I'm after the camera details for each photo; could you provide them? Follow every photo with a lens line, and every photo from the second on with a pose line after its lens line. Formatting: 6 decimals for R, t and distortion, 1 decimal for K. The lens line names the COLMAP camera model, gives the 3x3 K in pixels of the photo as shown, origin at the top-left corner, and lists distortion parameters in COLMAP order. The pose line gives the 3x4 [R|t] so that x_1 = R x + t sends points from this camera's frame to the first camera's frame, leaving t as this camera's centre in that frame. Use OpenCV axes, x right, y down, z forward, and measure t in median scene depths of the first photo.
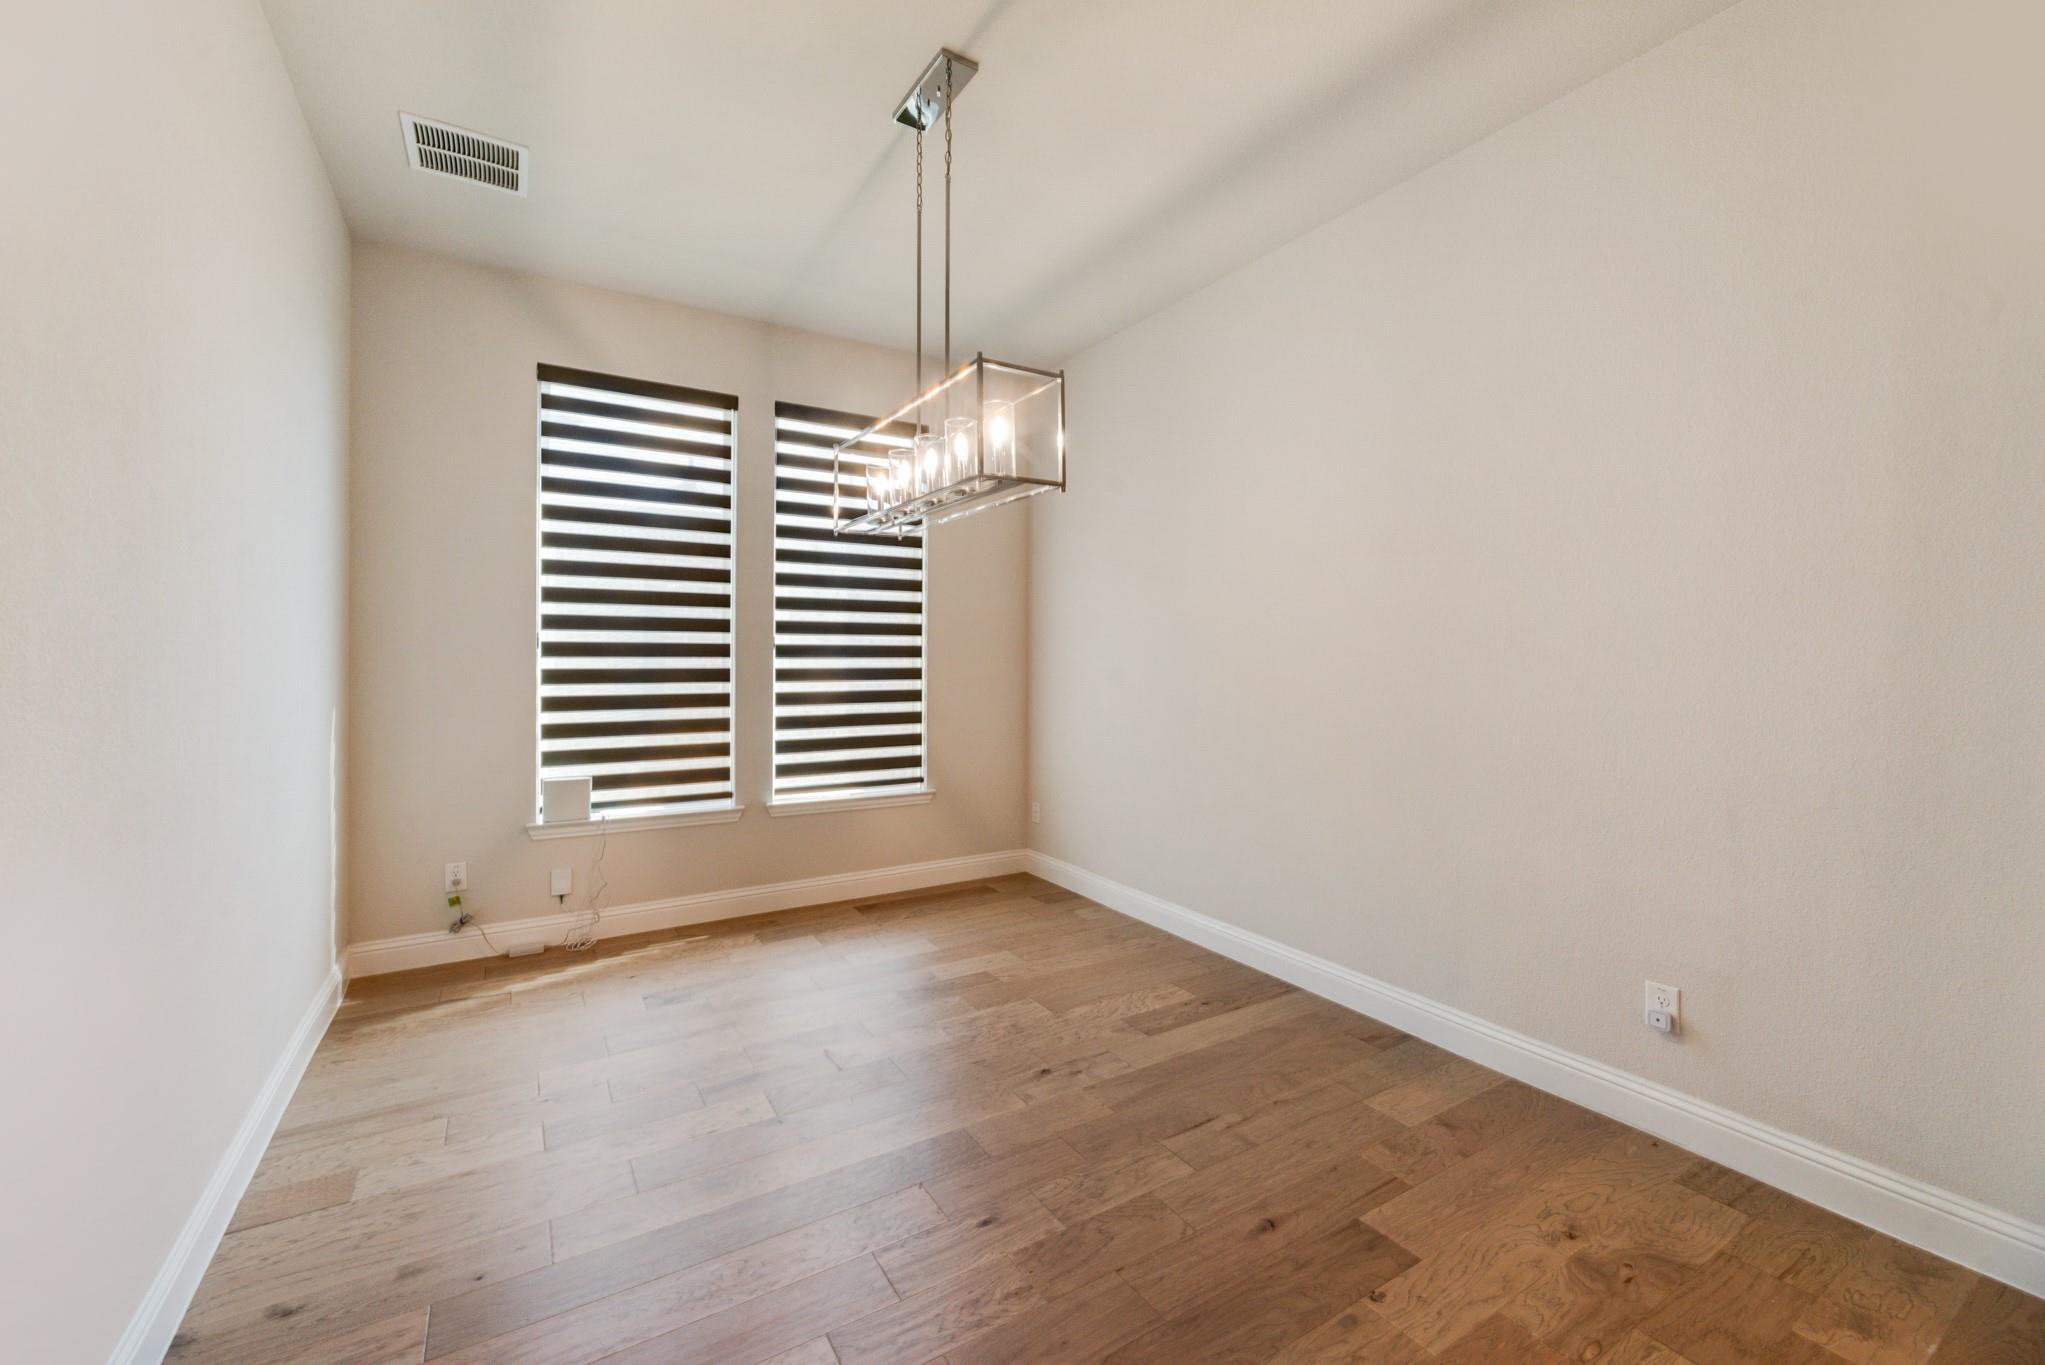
lens RADIAL K [[836.7, 0, 1040.3], [0, 836.7, 668.0], [0, 0, 1]] dist [-0.002306, -0.000456]
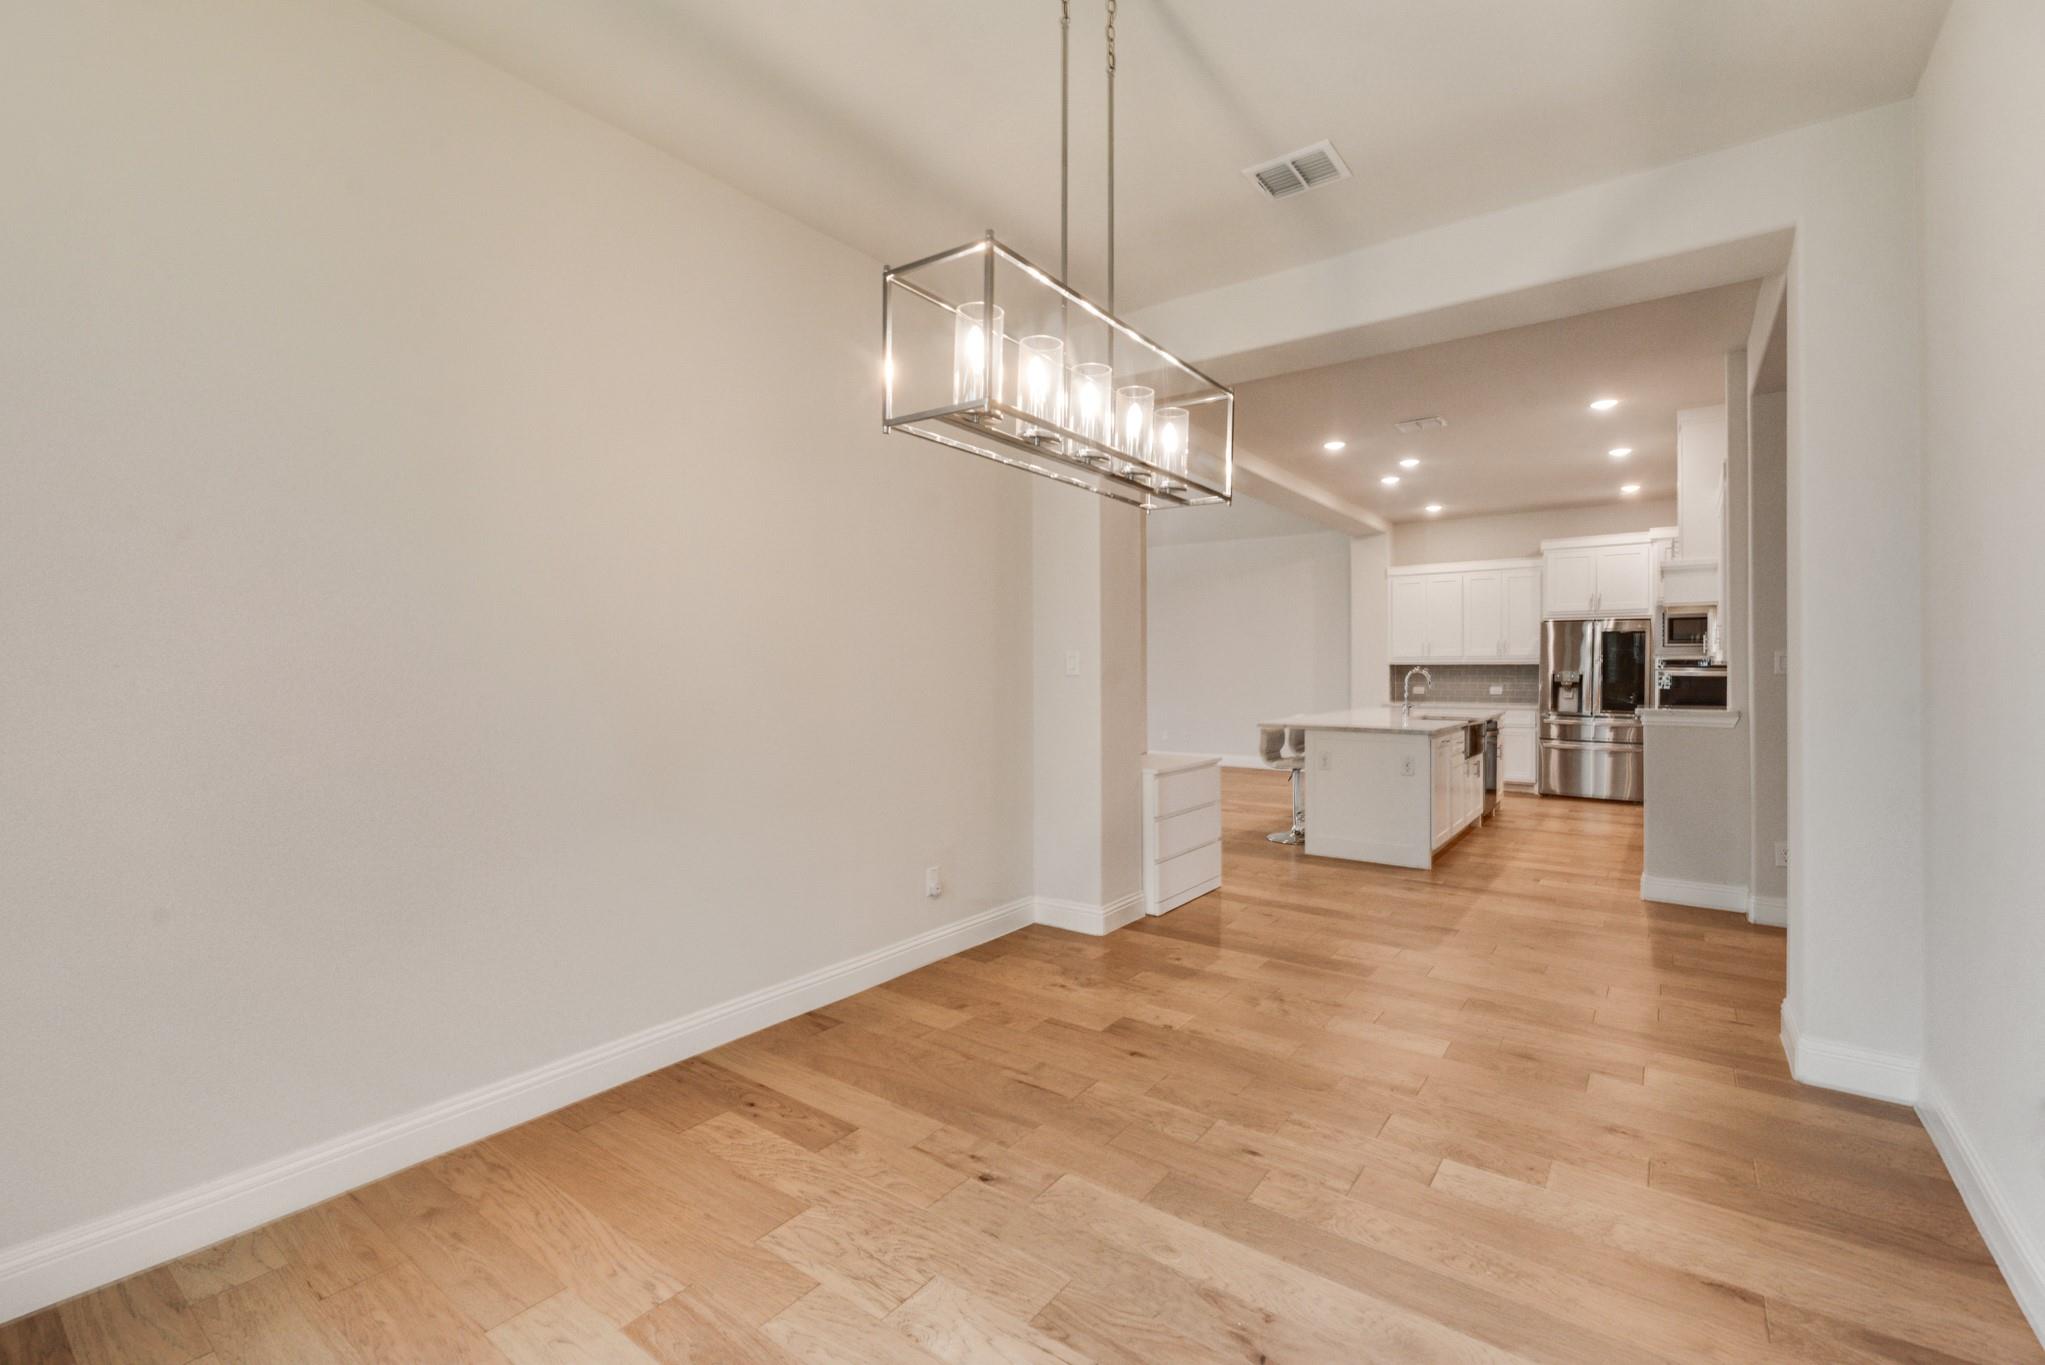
lens RADIAL K [[884.0, 0, 1024.7], [0, 884.0, 670.7], [0, 0, 1]] dist [-0.000533, 0.000435]
pose [[-0.366086, -0.005156, 0.930567, -0.673637], [0.005818, 0.999952, 0.007830, -0.008199], [-0.930563, 0.008281, -0.366039, 1.080413]]
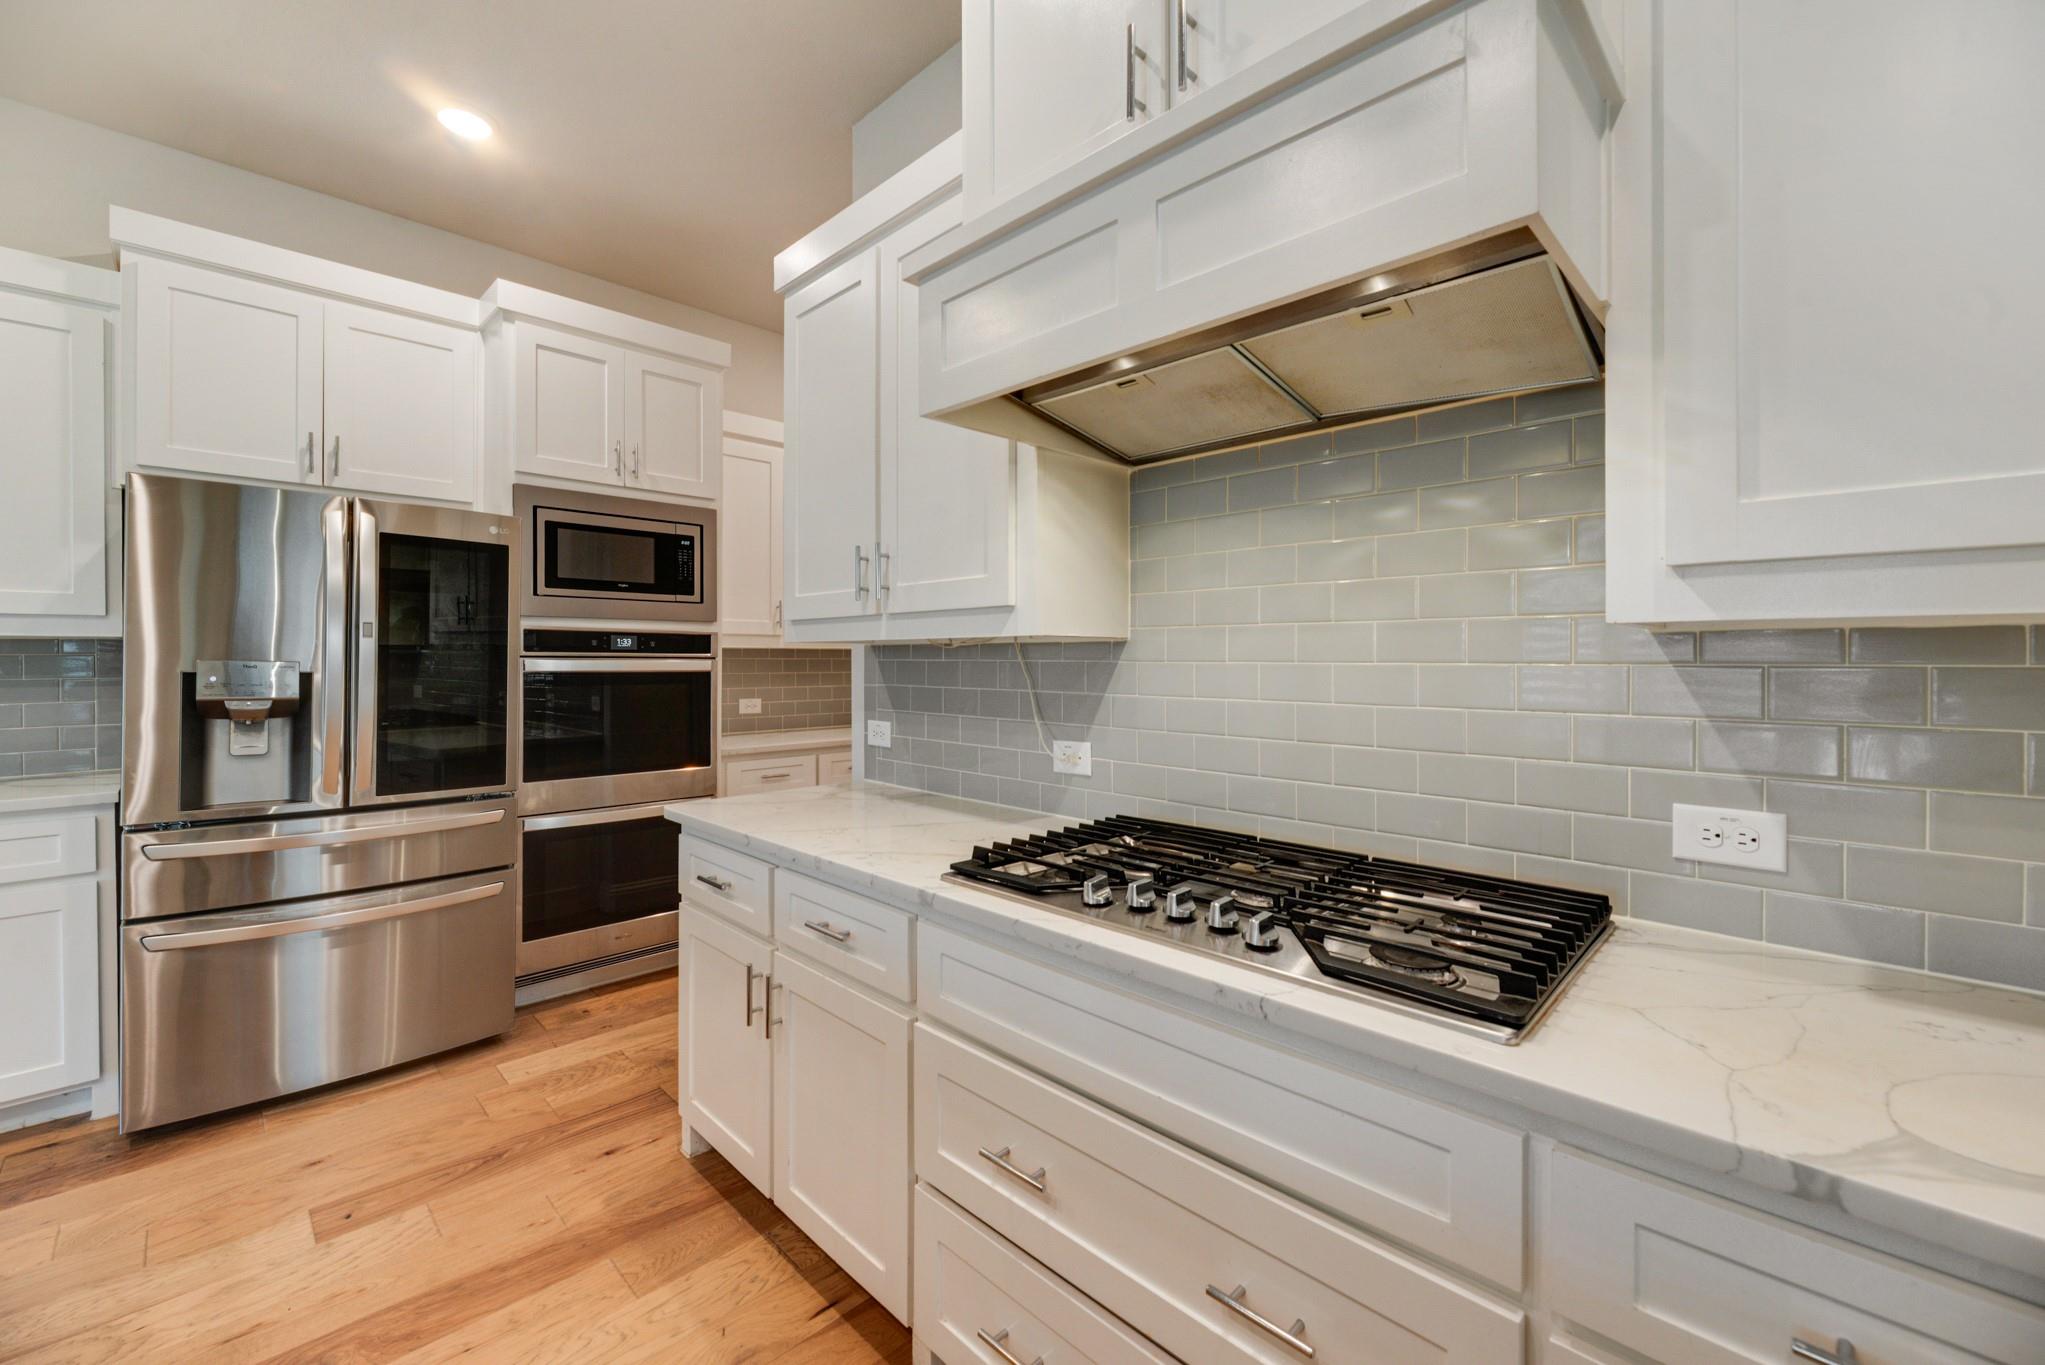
lens RADIAL K [[836.7, 0, 1027.2], [0, 836.7, 661.2], [0, 0, 1]] dist [-0.002306, -0.000456]
pose [[-0.975193, -0.001840, -0.221348, 0.811049], [-0.004472, 0.999925, 0.011394, 0.012257], [0.221311, 0.012101, -0.975128, -0.688651]]
